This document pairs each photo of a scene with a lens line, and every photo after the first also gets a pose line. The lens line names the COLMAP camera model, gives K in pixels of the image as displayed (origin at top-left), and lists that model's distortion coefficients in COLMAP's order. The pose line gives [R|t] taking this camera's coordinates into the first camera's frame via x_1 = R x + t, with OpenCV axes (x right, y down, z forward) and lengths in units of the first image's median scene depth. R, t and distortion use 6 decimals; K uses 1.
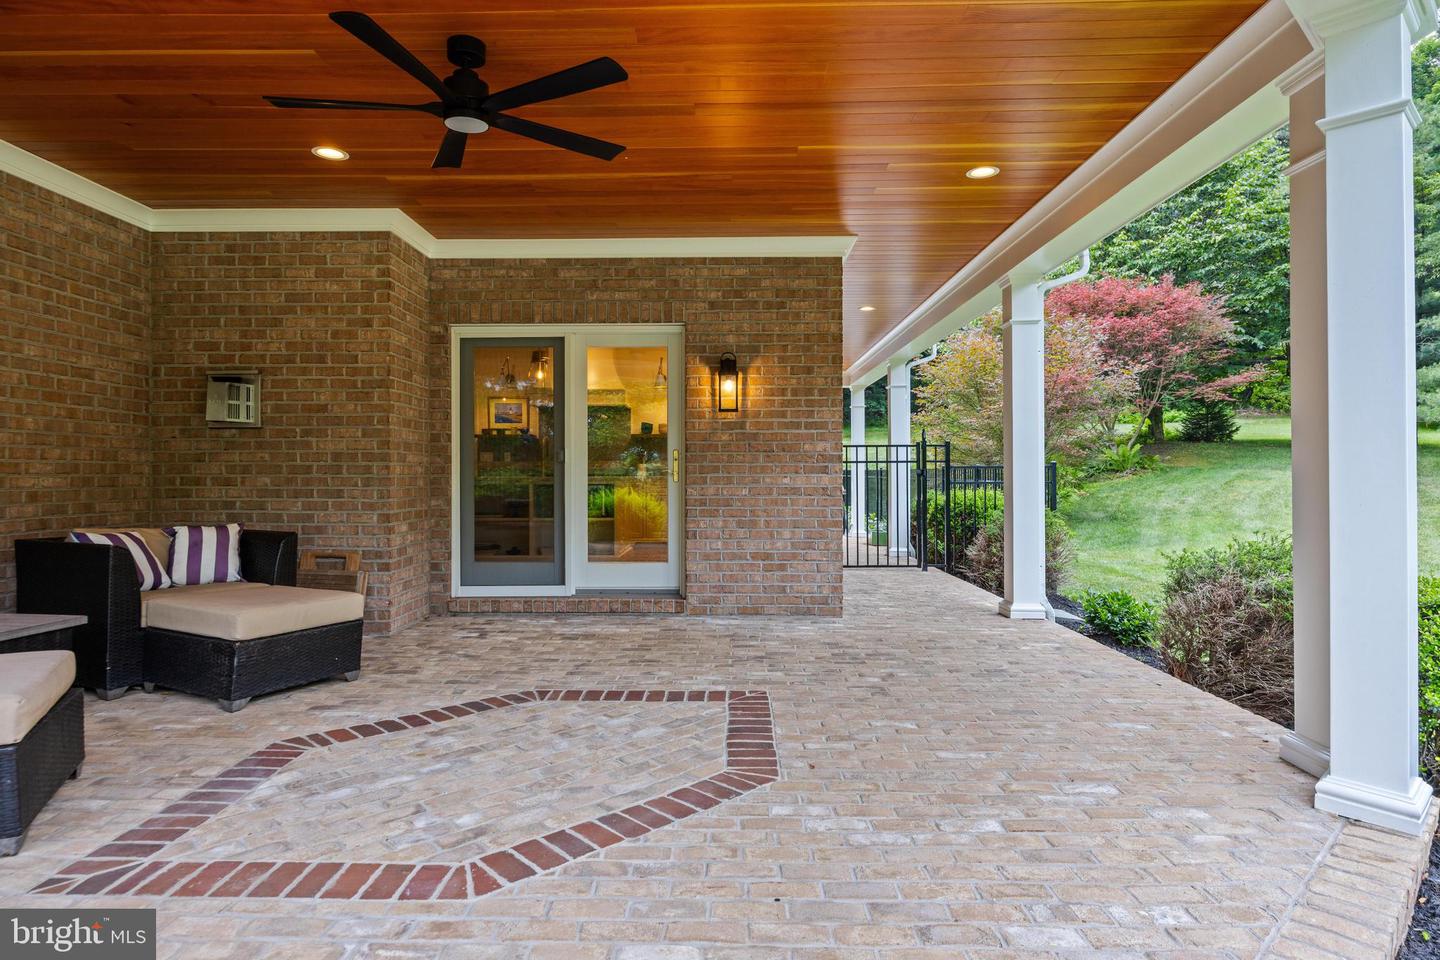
lens RADIAL K [[813.6, 0, 716.4], [0, 813.6, 468.4], [0, 0, 1]] dist [-0.000982, -0.001049]
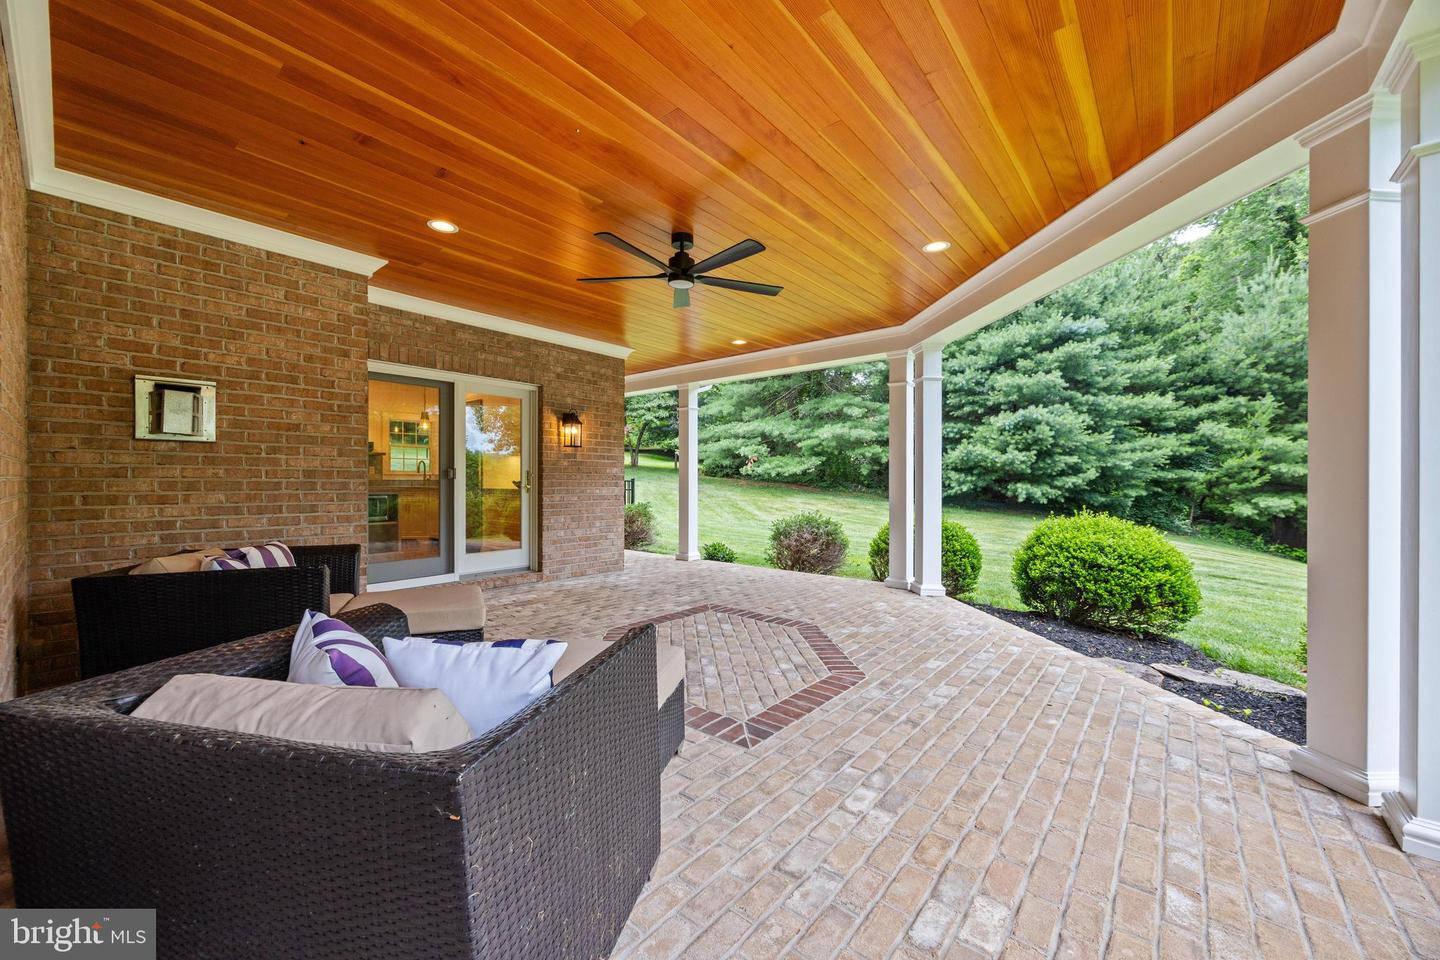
lens RADIAL K [[551.4, 0, 720.0], [0, 551.4, 480.0], [0, 0, 1]] dist [-0.002117, -0.000152]
pose [[0.628381, 0.004531, 0.777893, -0.689215], [-0.008367, 0.999965, 0.000935, -0.011534], [-0.777861, -0.007096, 0.628397, 0.131638]]
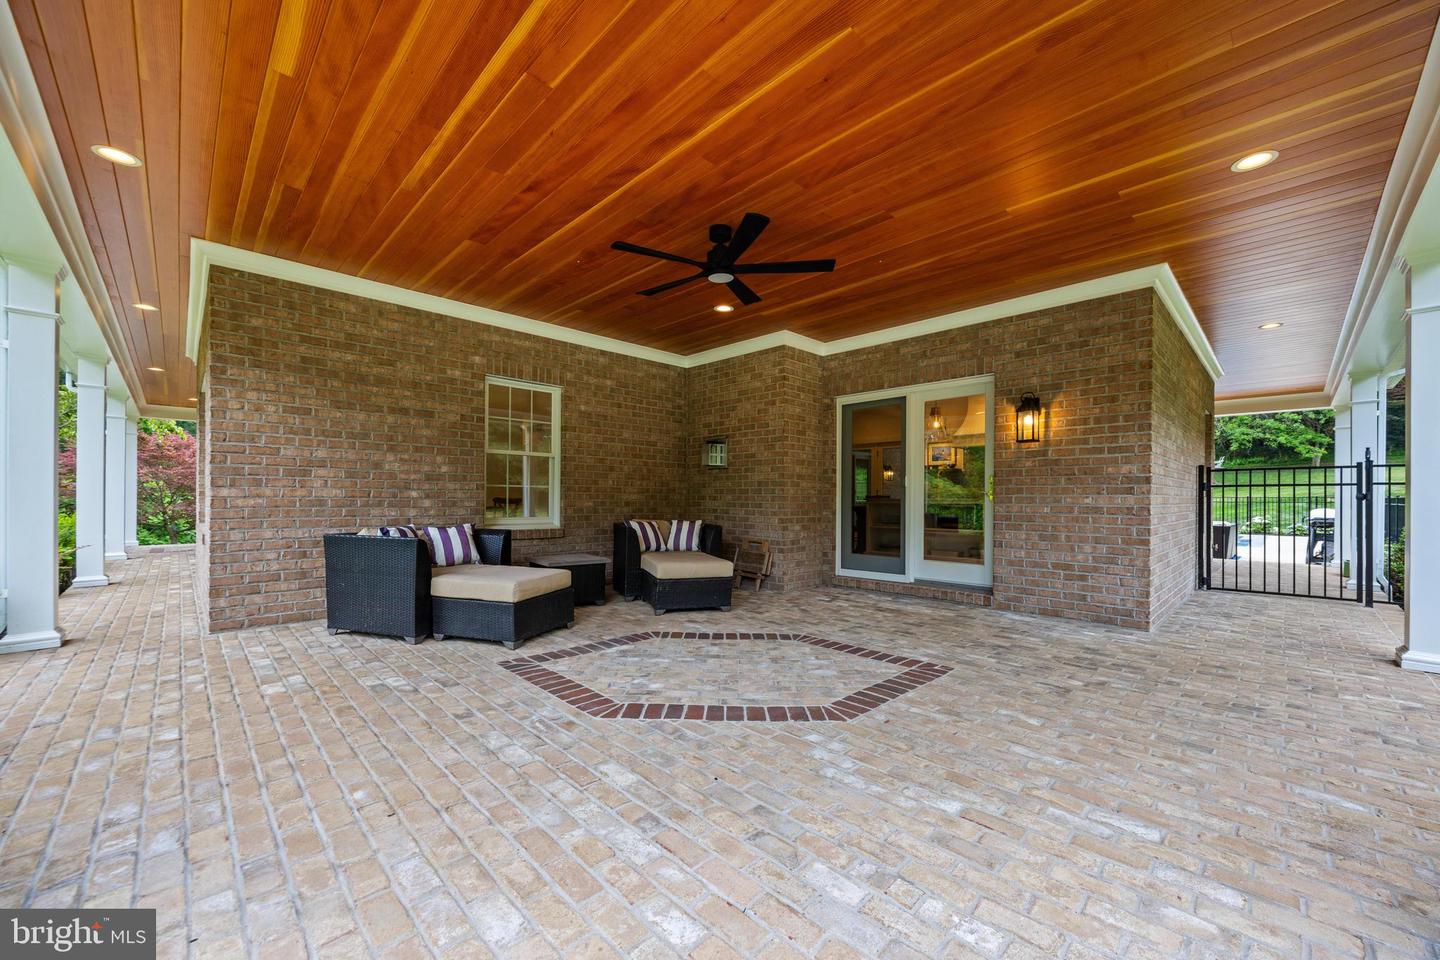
lens RADIAL K [[558.8, 0, 724.2], [0, 558.8, 499.8], [0, 0, 1]] dist [-0.003615, 0.000035]
pose [[0.711214, 0.007205, -0.702939, 0.299762], [-0.003909, 0.999973, 0.006294, 0.012138], [0.702965, -0.001729, 0.711223, 0.119845]]
